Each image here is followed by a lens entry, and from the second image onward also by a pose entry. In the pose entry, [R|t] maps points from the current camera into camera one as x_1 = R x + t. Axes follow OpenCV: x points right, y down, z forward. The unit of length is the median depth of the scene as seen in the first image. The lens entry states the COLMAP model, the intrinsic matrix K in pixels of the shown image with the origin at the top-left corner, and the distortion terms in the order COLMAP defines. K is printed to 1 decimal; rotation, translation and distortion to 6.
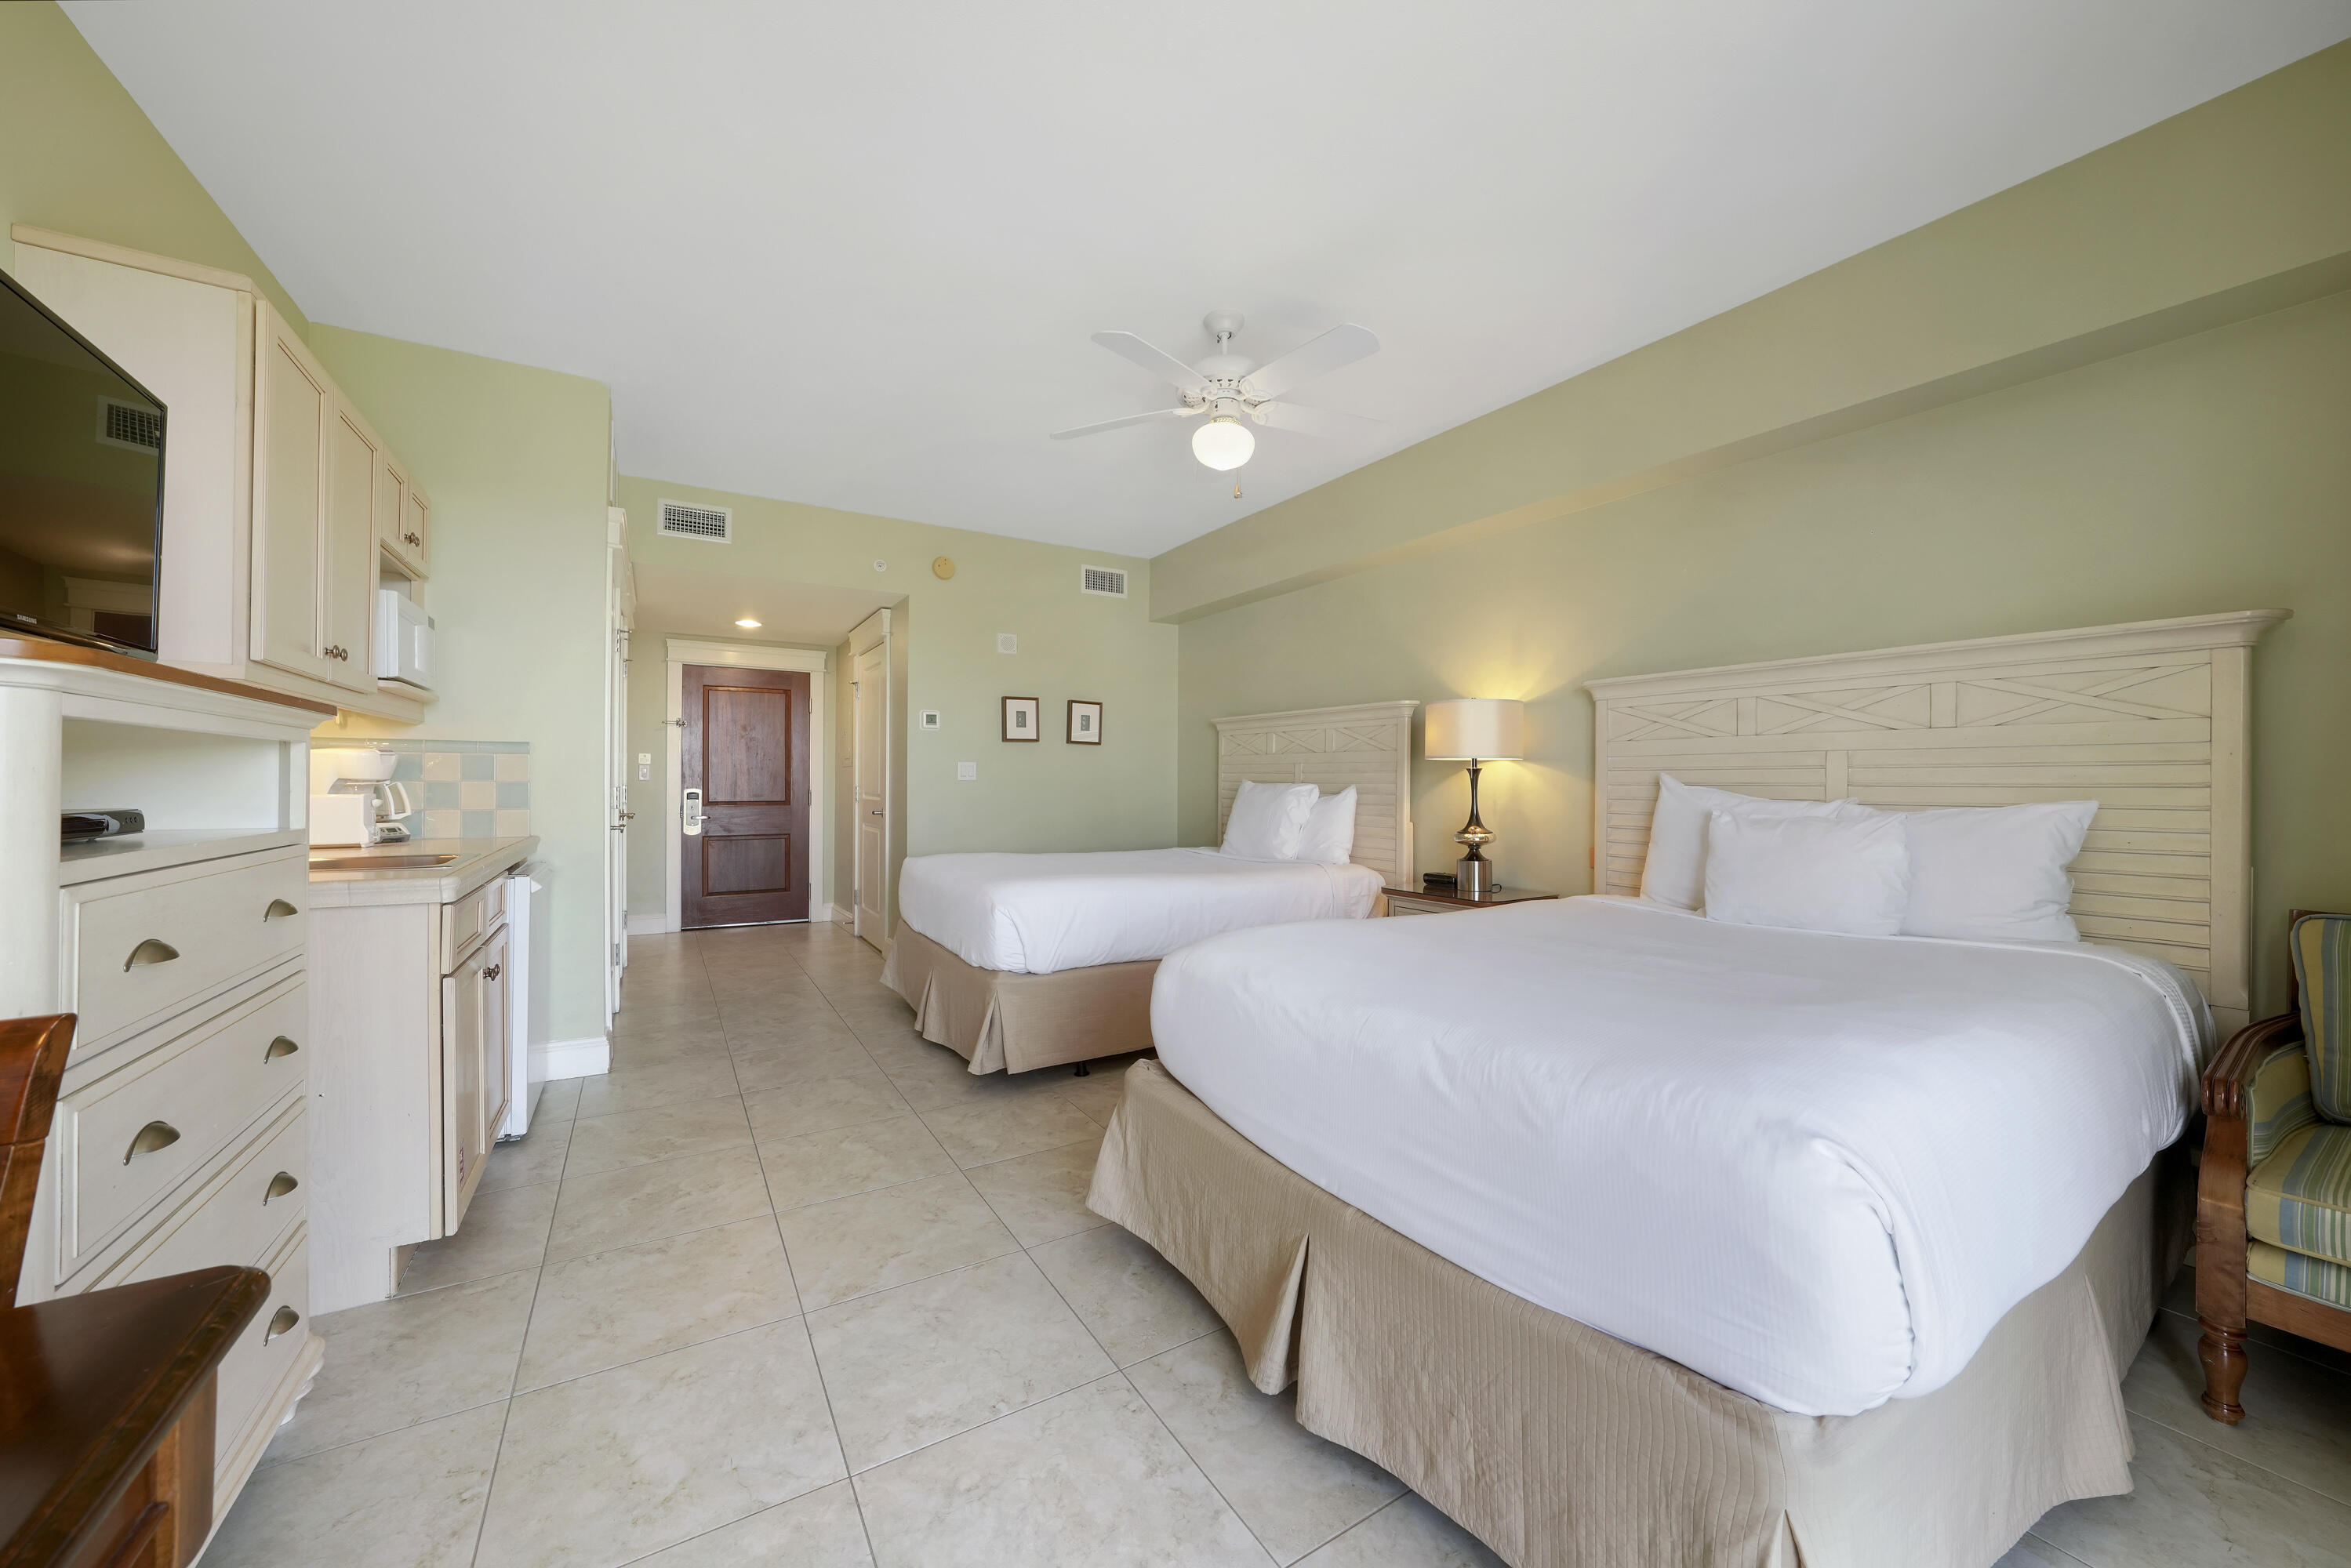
lens RADIAL K [[823.8, 0, 1186.8], [0, 823.8, 770.6], [0, 0, 1]] dist [-0.017736, 0.002225]
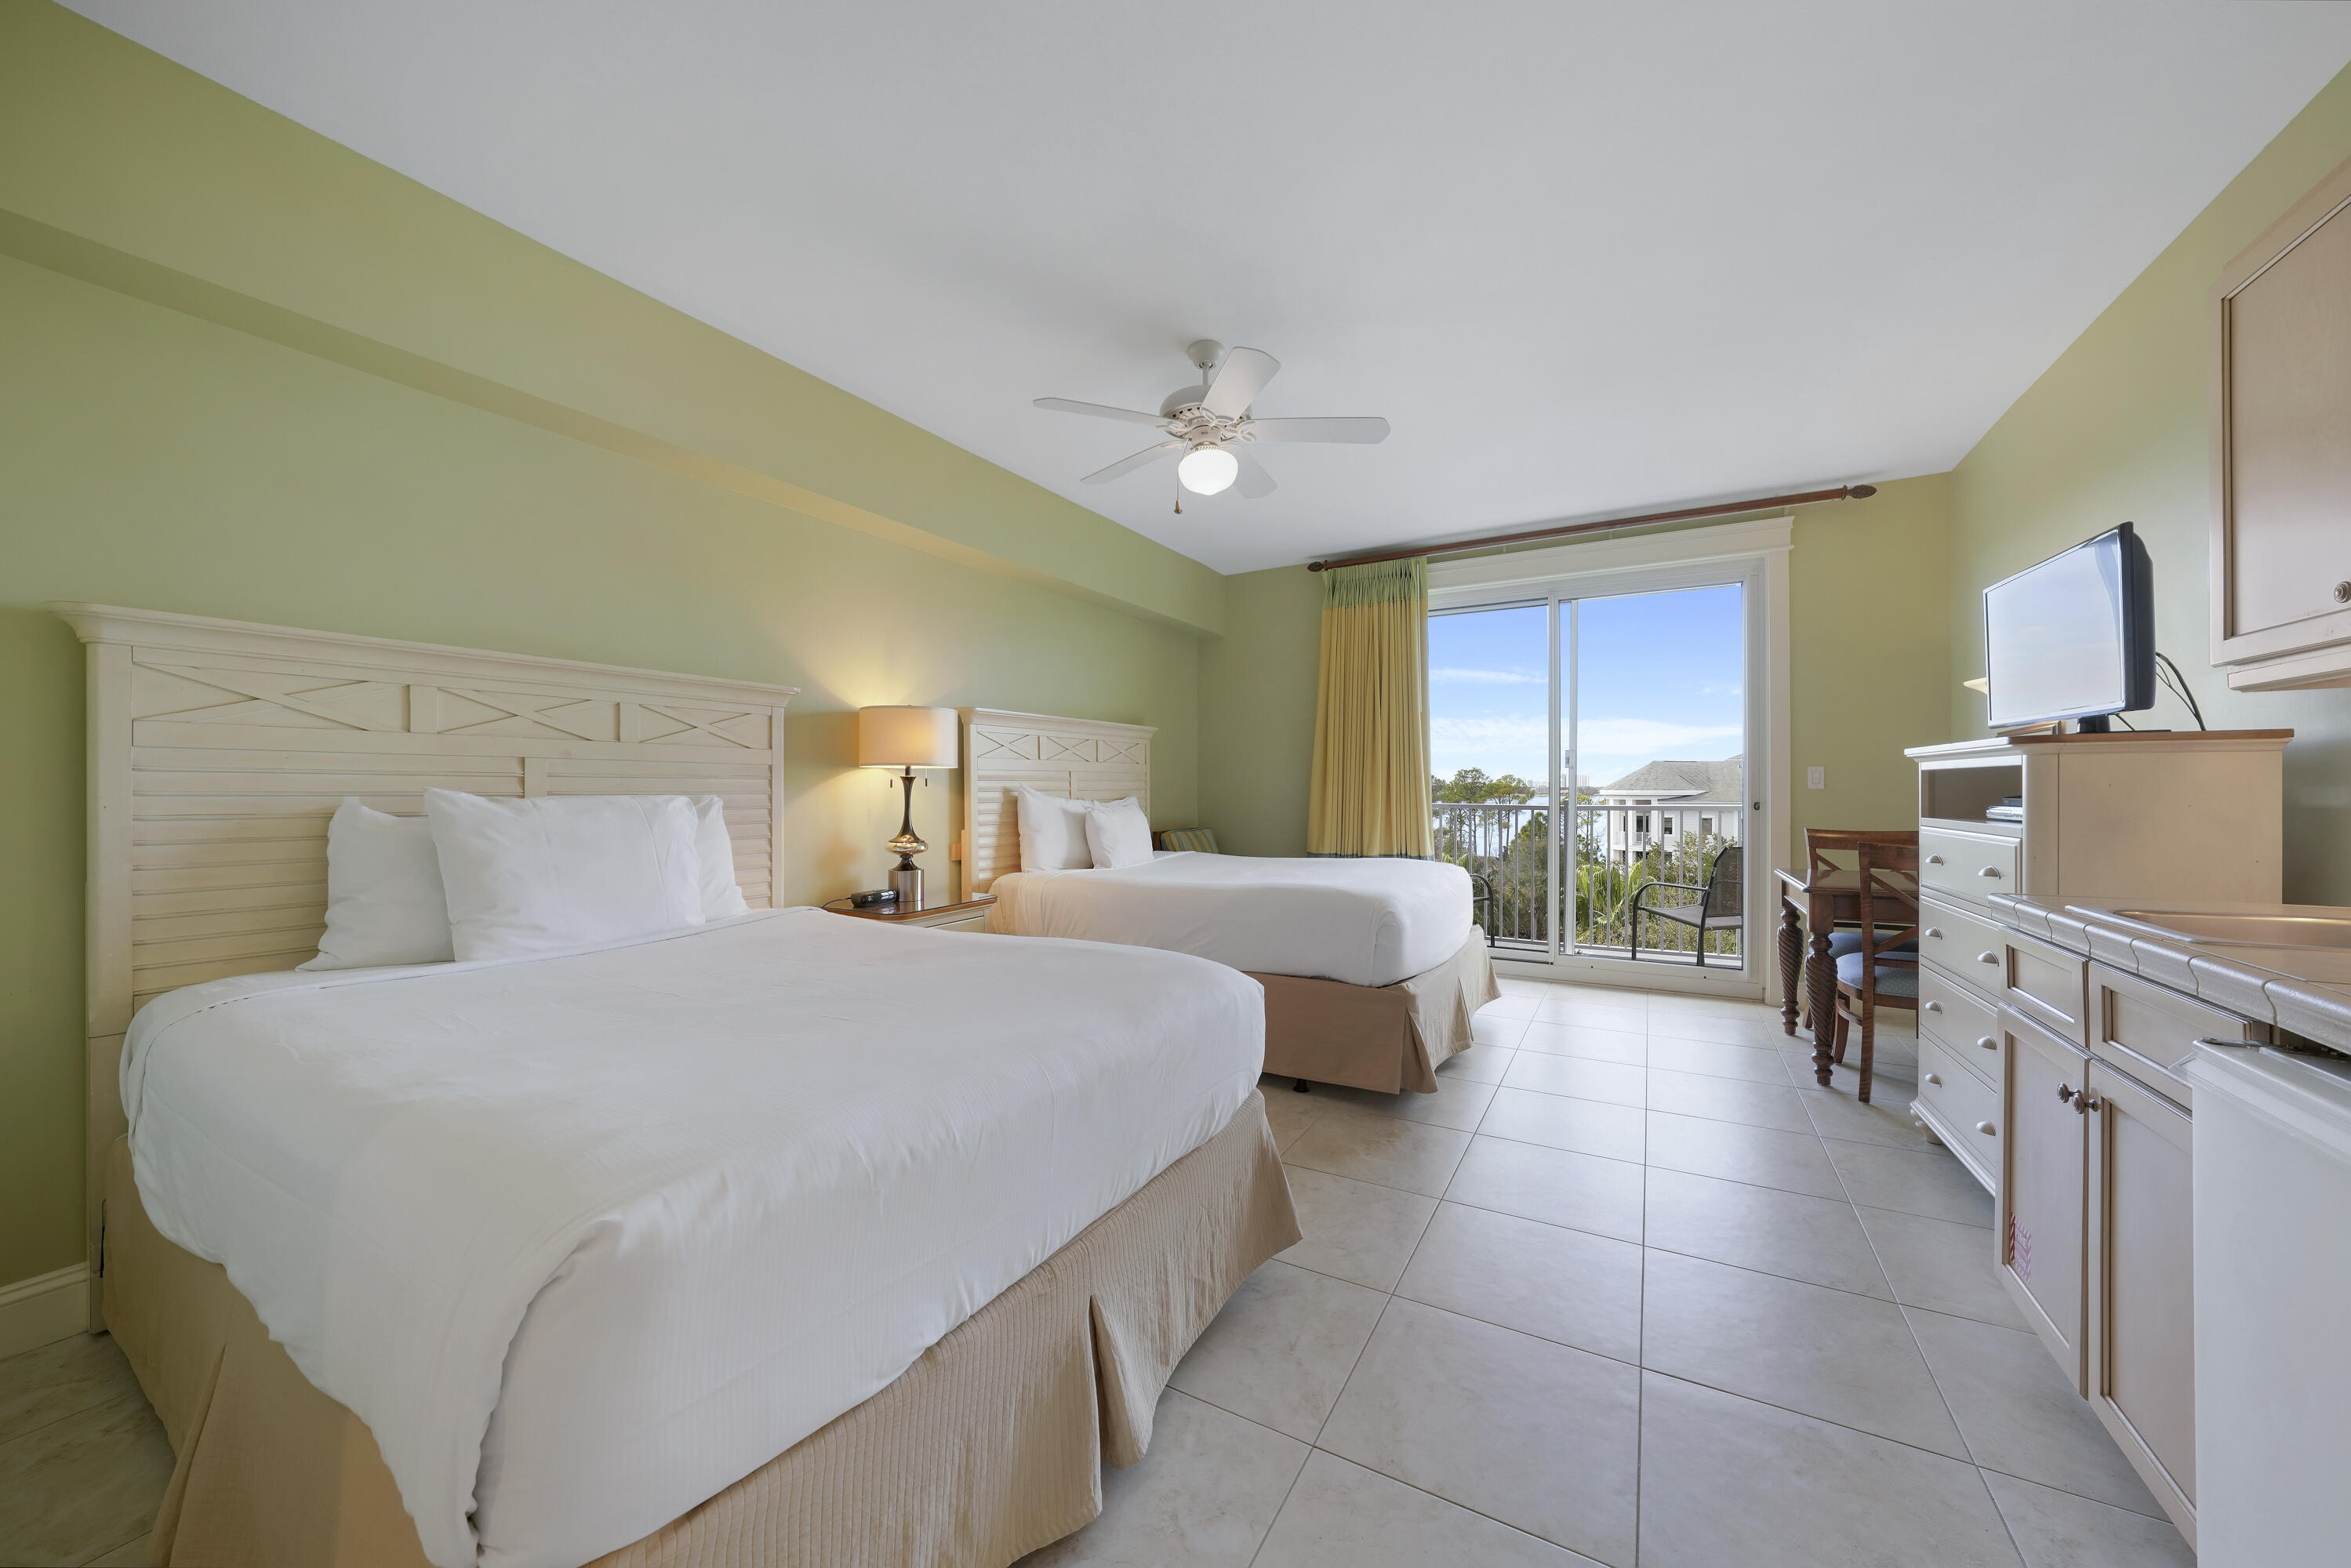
lens RADIAL K [[823.8, 0, 1162.1], [0, 823.8, 788.5], [0, 0, 1]] dist [-0.017736, 0.002225]
pose [[-0.444241, -0.004810, 0.895894, -0.665197], [-0.011285, 0.999936, -0.000228, 0.008485], [-0.895836, -0.010211, -0.444267, 1.162294]]
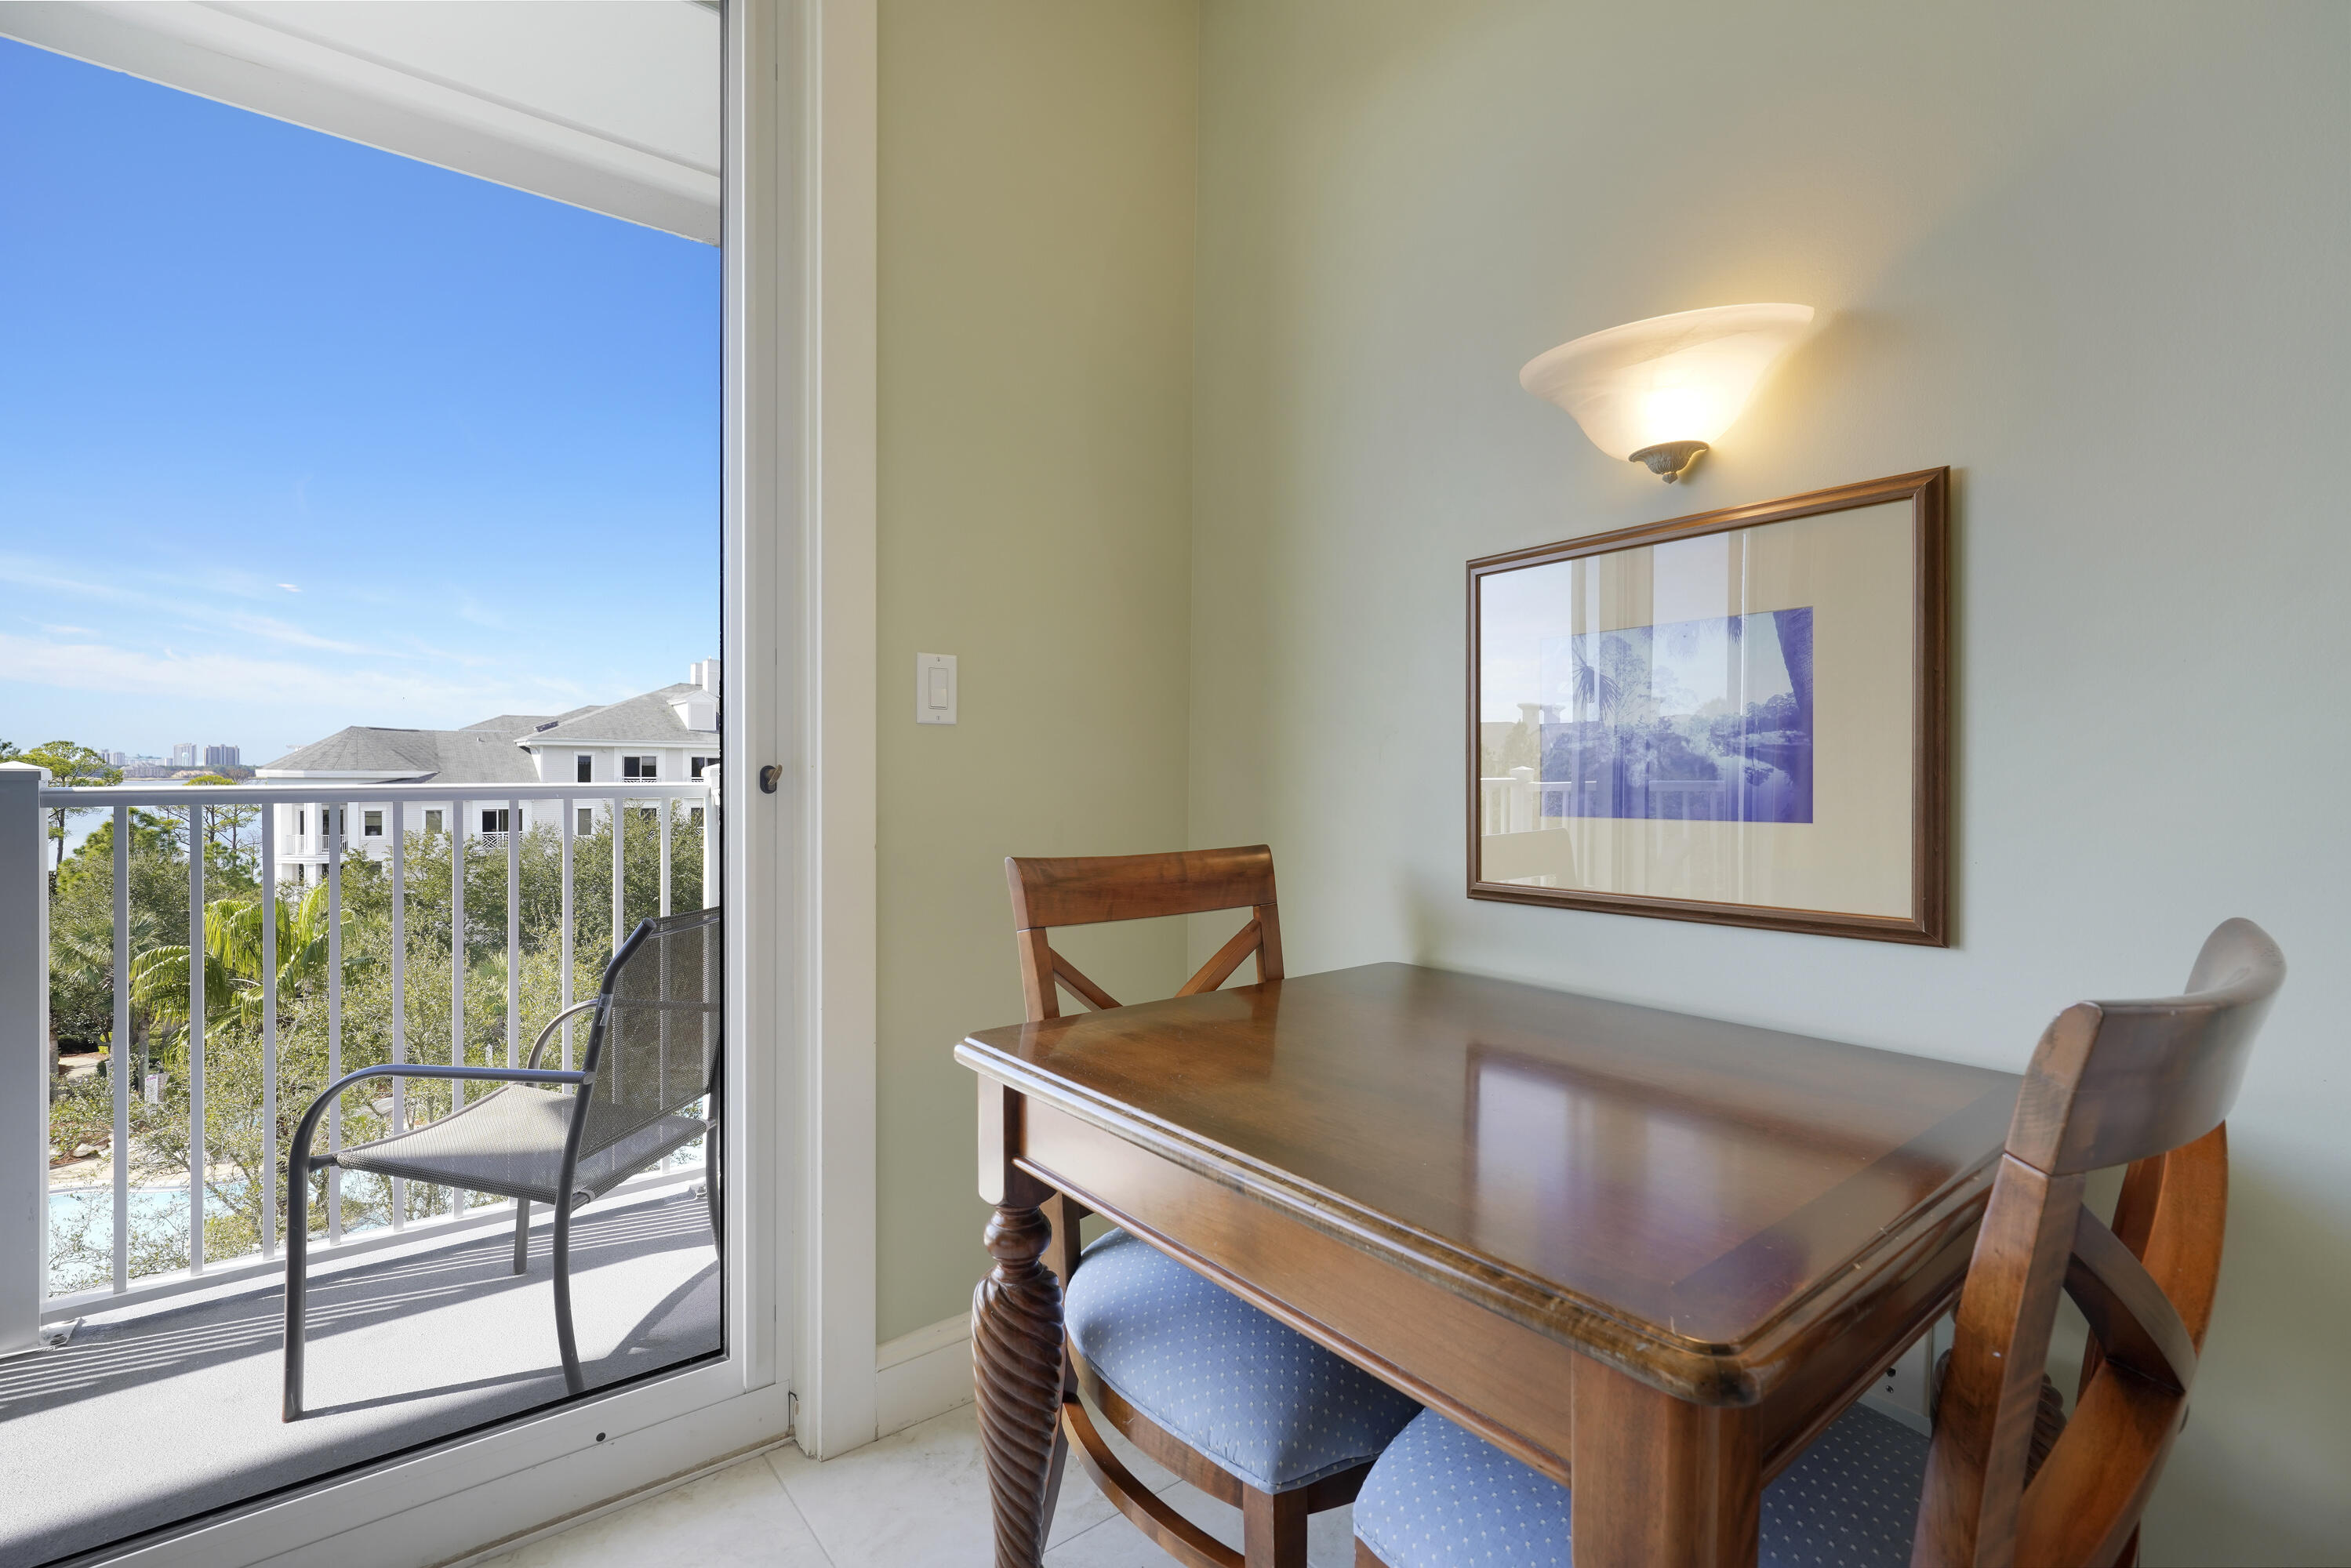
lens RADIAL K [[1064.8, 0, 1188.2], [0, 1064.8, 785.2], [0, 0, 1]] dist [-0.008010, 0.002909]
pose [[-0.995024, -0.011455, -0.098977, -0.108731], [-0.011316, 0.999934, -0.001971, 0.025494], [0.098993, -0.000841, -0.995088, 0.313321]]
